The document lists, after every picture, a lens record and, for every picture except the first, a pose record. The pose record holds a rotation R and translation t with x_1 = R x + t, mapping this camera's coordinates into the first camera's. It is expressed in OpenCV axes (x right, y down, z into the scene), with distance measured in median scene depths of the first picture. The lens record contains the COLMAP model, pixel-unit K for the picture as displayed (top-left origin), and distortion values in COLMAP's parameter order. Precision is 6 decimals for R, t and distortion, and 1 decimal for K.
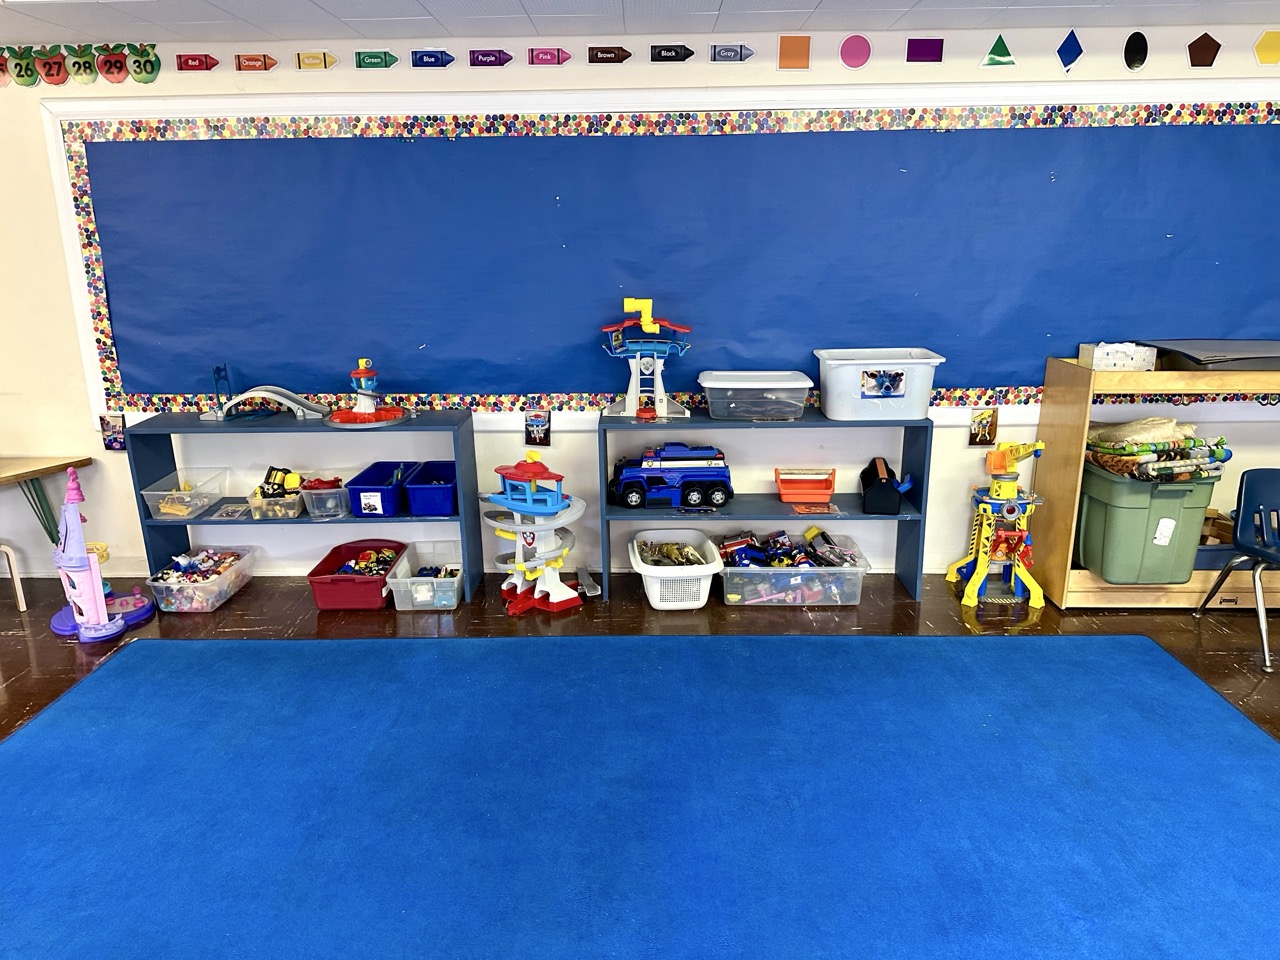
lens RADIAL K [[910.8, 0, 639.9], [0, 910.8, 475.3], [0, 0, 1]] dist [0.007622, 0.000297]
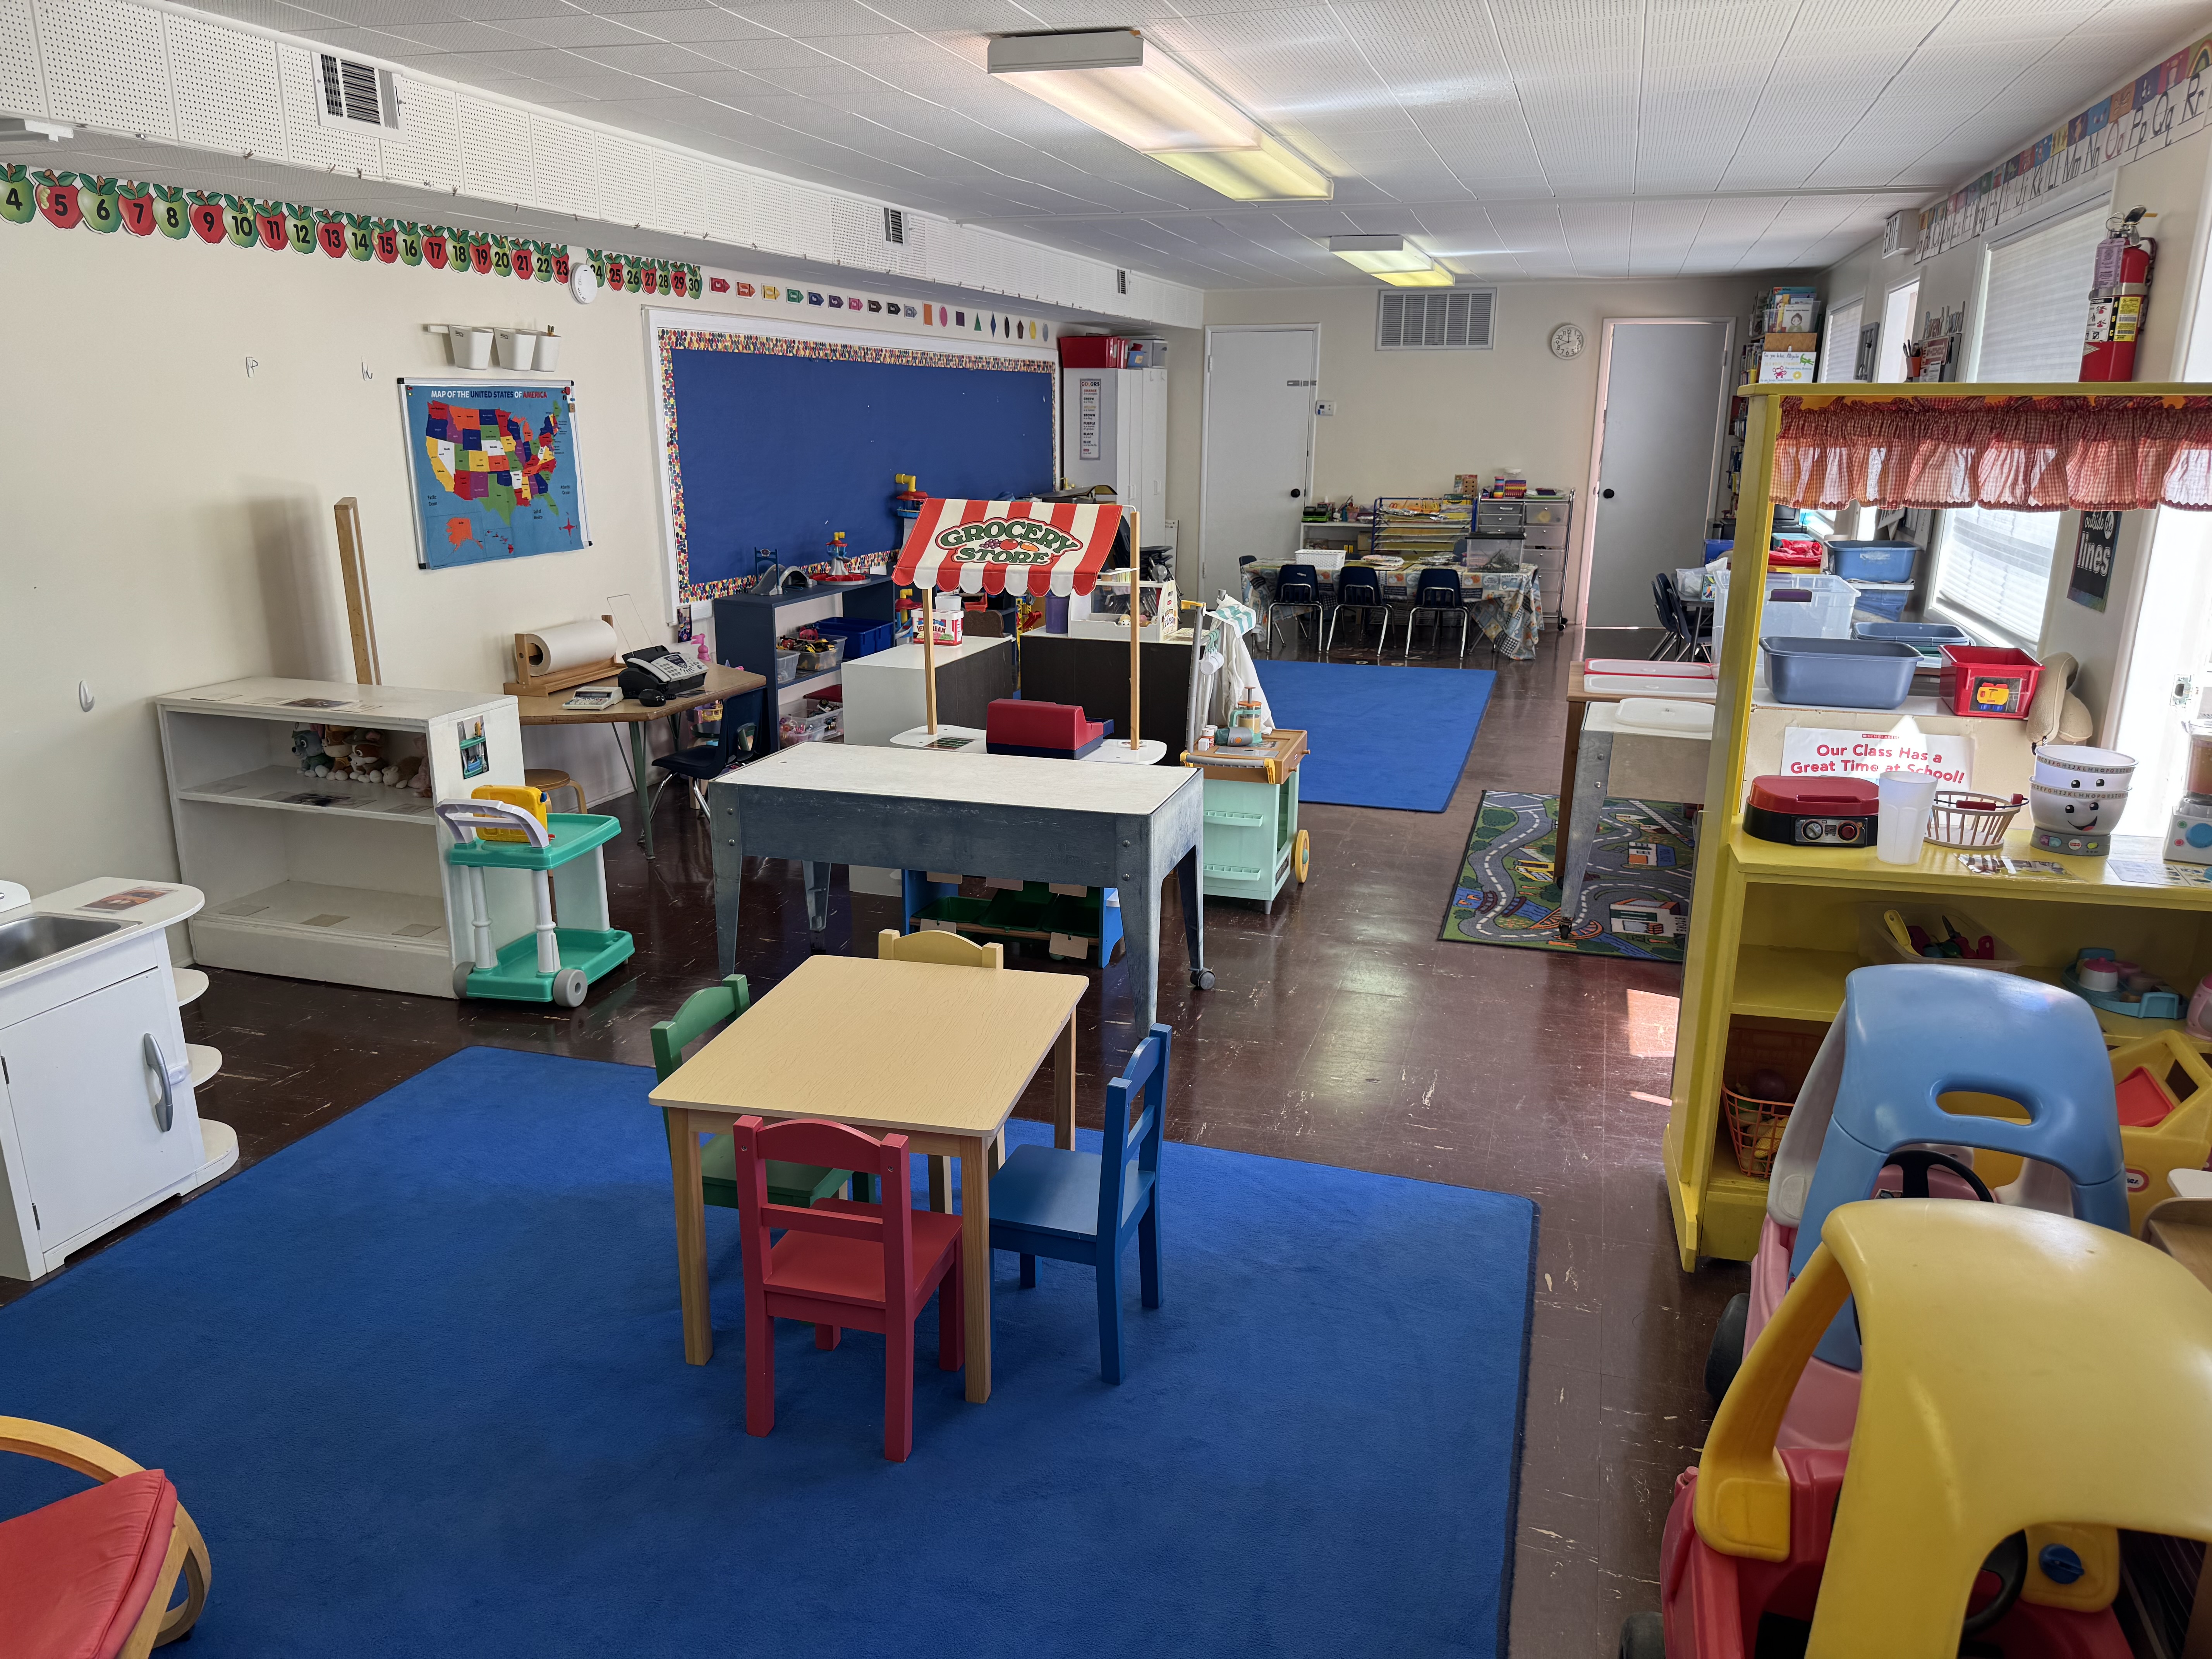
lens RADIAL K [[1554.4, 0, 1106.2], [0, 1554.4, 832.7], [0, 0, 1]] dist [0.005432, -0.000460]
pose [[0.240046, -0.248103, 0.938522, -2.198933], [0.283585, 0.942540, 0.176633, -0.001713], [-0.928417, 0.223750, 0.296611, 0.092877]]
